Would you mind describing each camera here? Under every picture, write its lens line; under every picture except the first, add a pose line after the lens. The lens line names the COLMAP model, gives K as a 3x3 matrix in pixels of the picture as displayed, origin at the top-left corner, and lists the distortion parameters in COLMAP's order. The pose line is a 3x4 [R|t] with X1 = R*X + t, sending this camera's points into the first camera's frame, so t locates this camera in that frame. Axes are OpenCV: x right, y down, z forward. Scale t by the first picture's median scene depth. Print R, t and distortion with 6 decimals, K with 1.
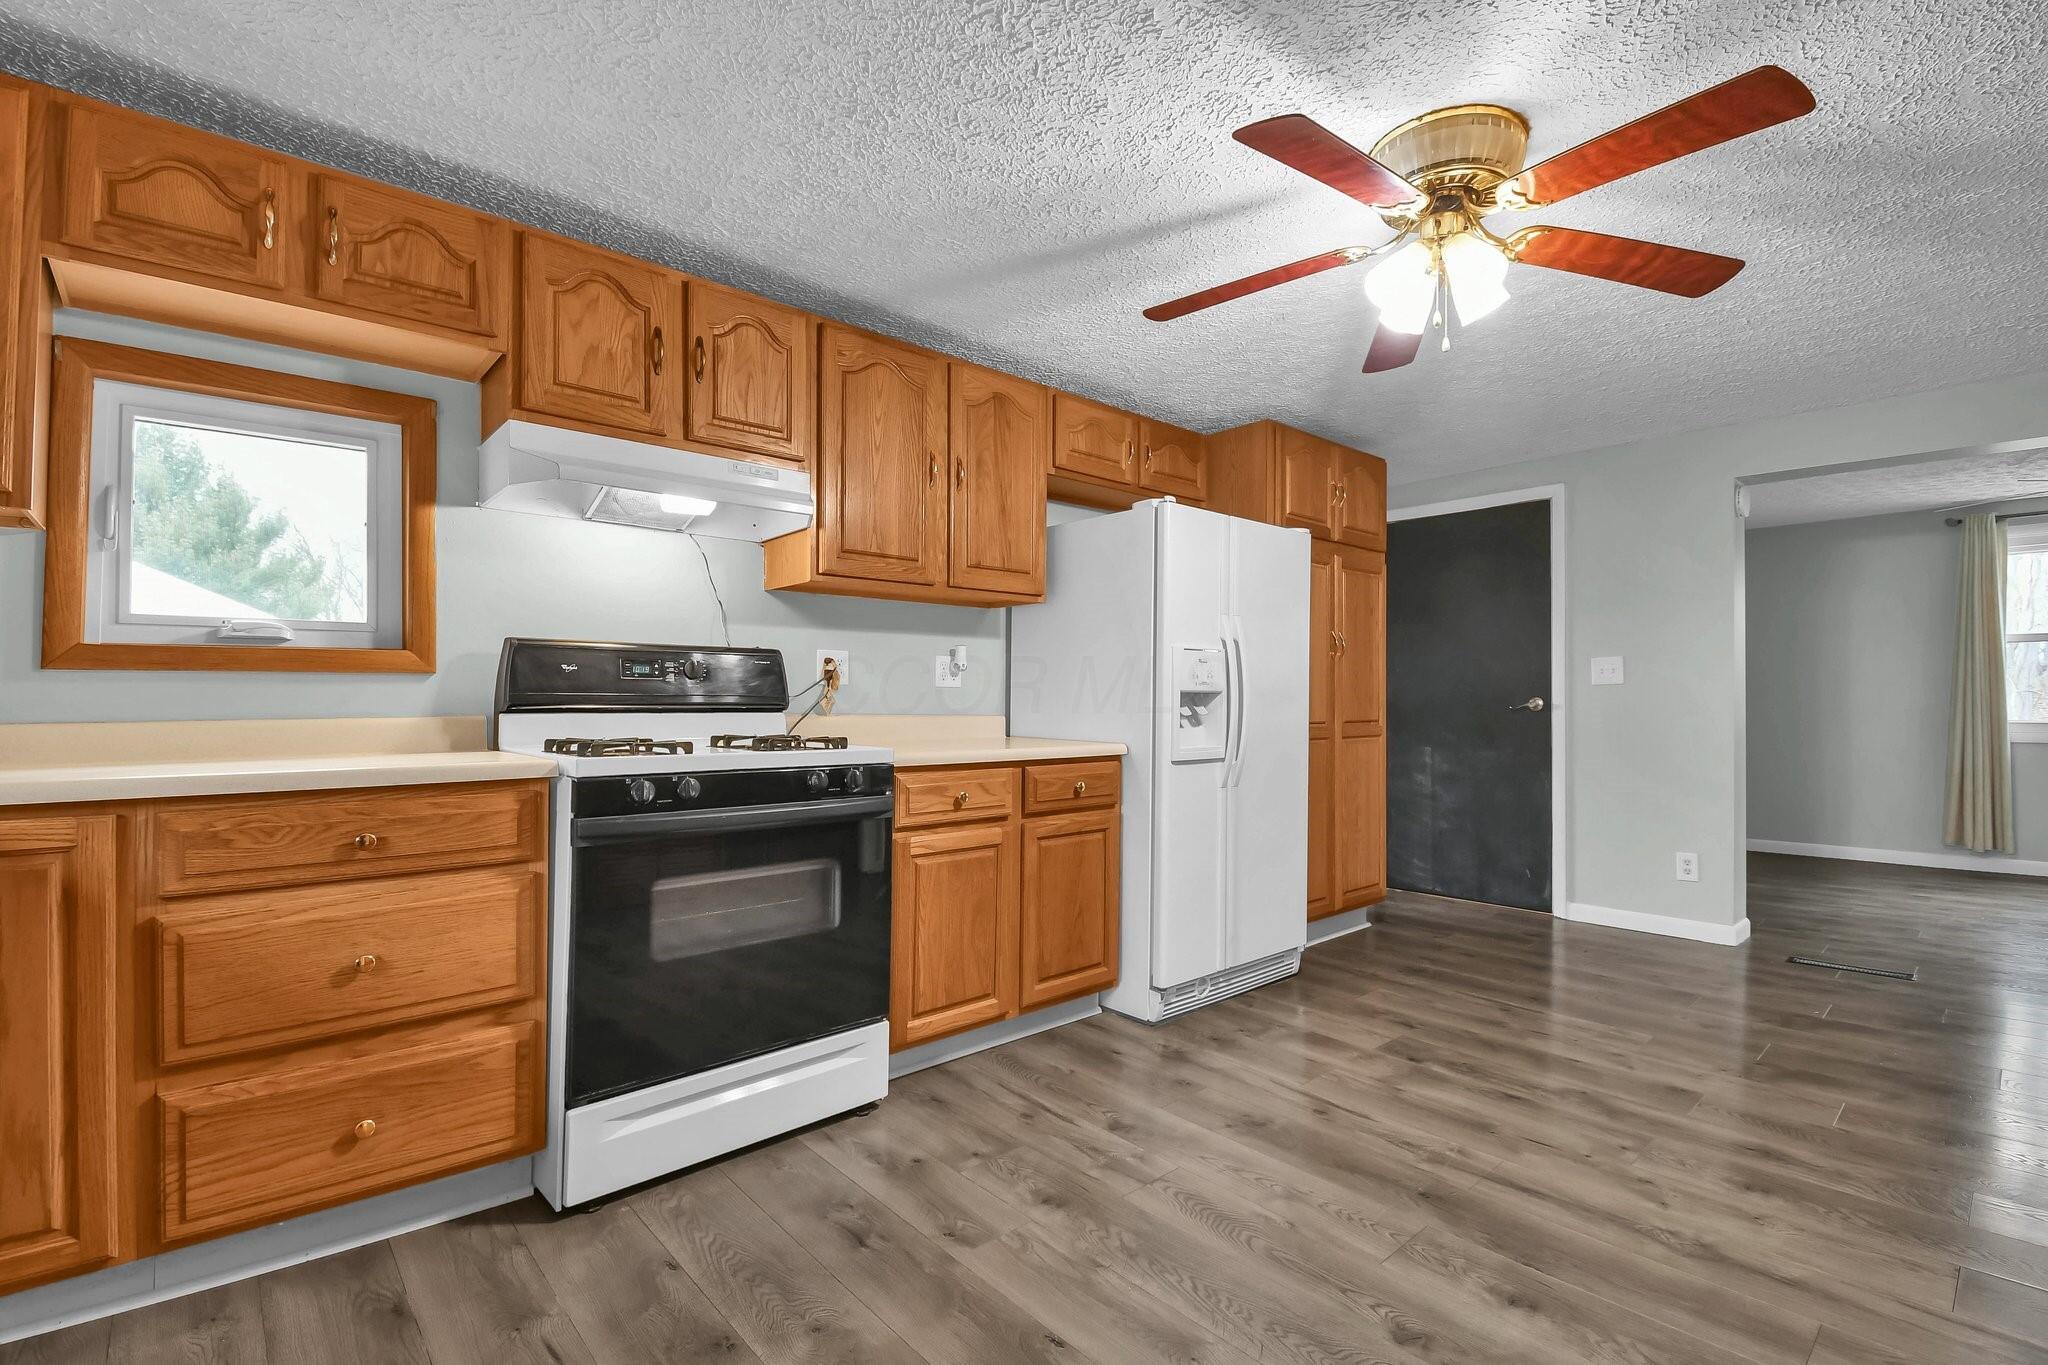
lens RADIAL K [[913.1, 0, 1012.5], [0, 913.1, 697.9], [0, 0, 1]] dist [0.006934, -0.016583]
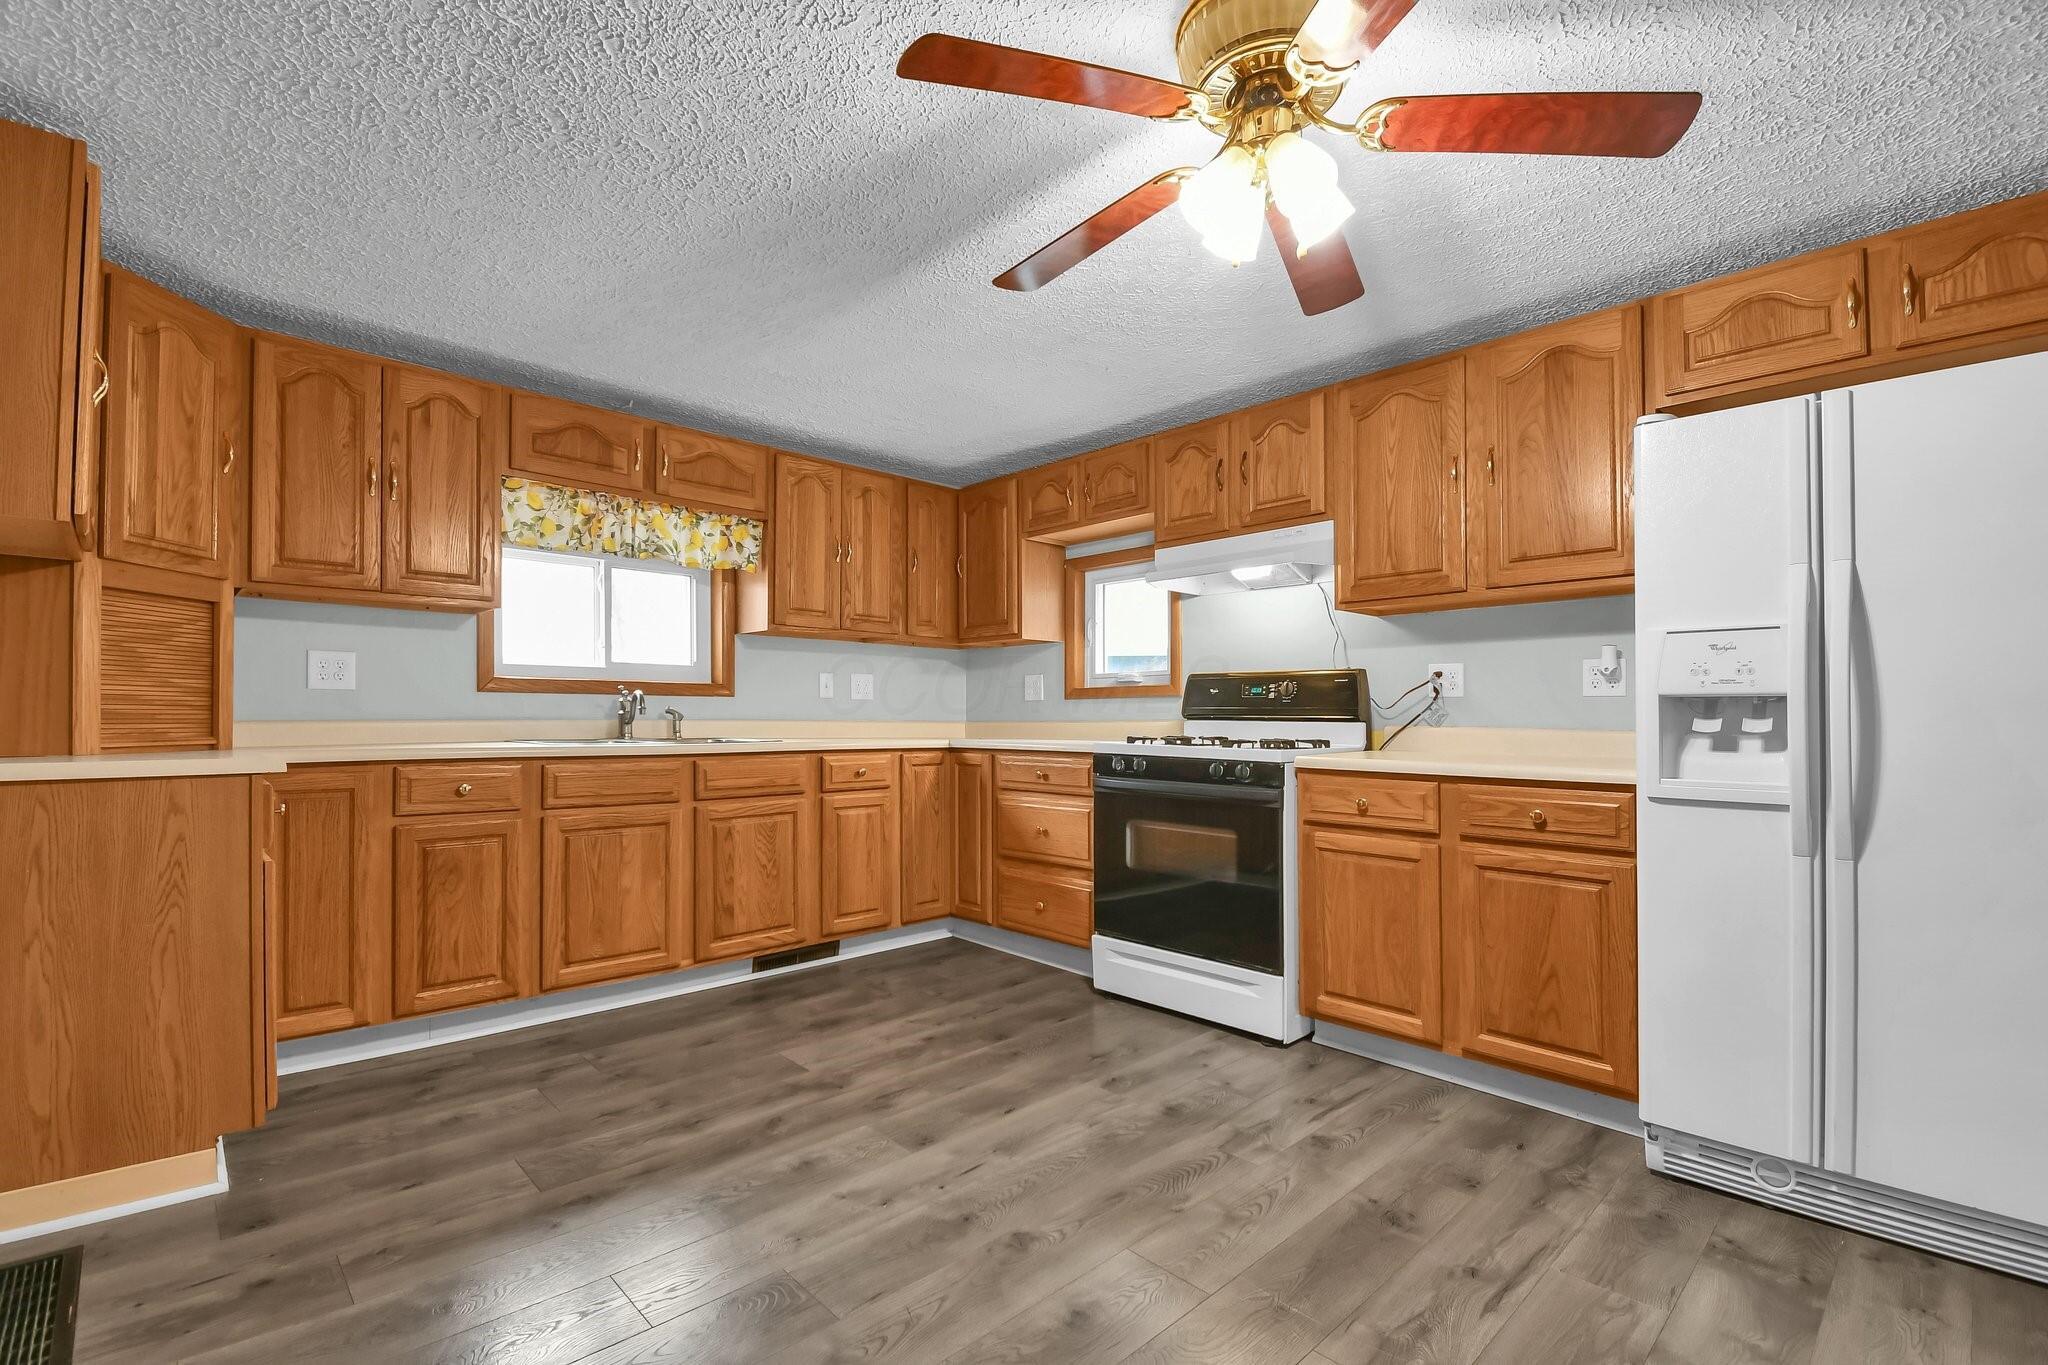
lens RADIAL K [[913.1, 0, 1025.3], [0, 913.1, 717.0], [0, 0, 1]] dist [0.006934, -0.016583]
pose [[0.036919, -0.001940, -0.999316, 1.055304], [-0.003758, 0.999991, -0.002081, 0.014969], [0.999311, 0.003832, 0.036911, 0.621380]]
